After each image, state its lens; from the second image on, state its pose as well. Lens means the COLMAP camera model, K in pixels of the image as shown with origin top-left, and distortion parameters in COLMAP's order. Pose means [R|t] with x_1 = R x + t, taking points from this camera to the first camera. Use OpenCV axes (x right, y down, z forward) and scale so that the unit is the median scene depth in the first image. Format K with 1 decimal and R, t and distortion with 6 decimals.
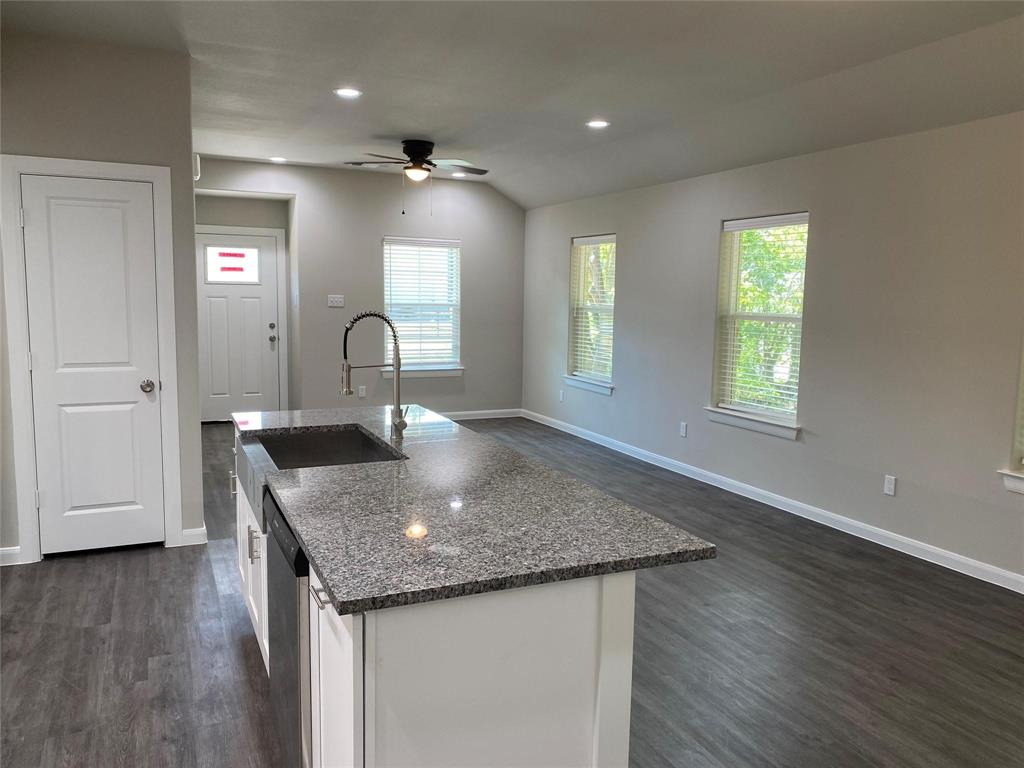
lens RADIAL K [[808.9, 0, 514.3], [0, 808.9, 384.2], [0, 0, 1]] dist [0.076010, -0.074314]
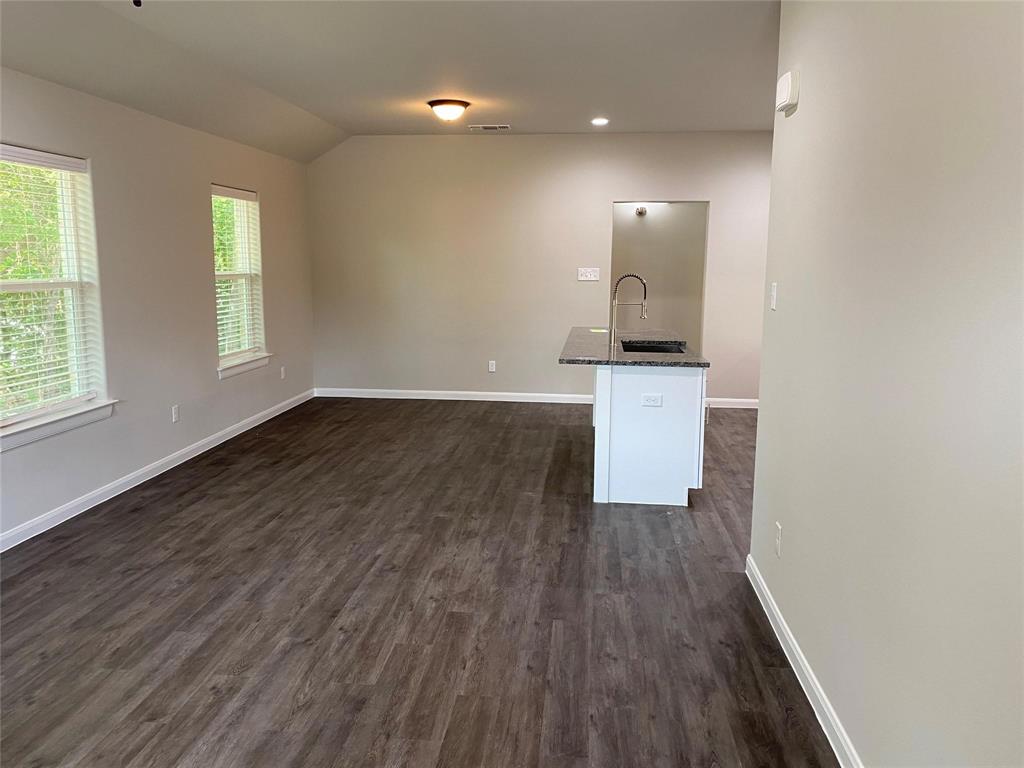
lens RADIAL K [[808.9, 0, 516.1], [0, 808.9, 361.1], [0, 0, 1]] dist [0.076010, -0.074314]
pose [[-0.873285, -0.083174, 0.480058, -0.491693], [0.034101, 0.972469, 0.230523, -0.189704], [-0.486015, 0.217683, -0.846406, 1.575915]]
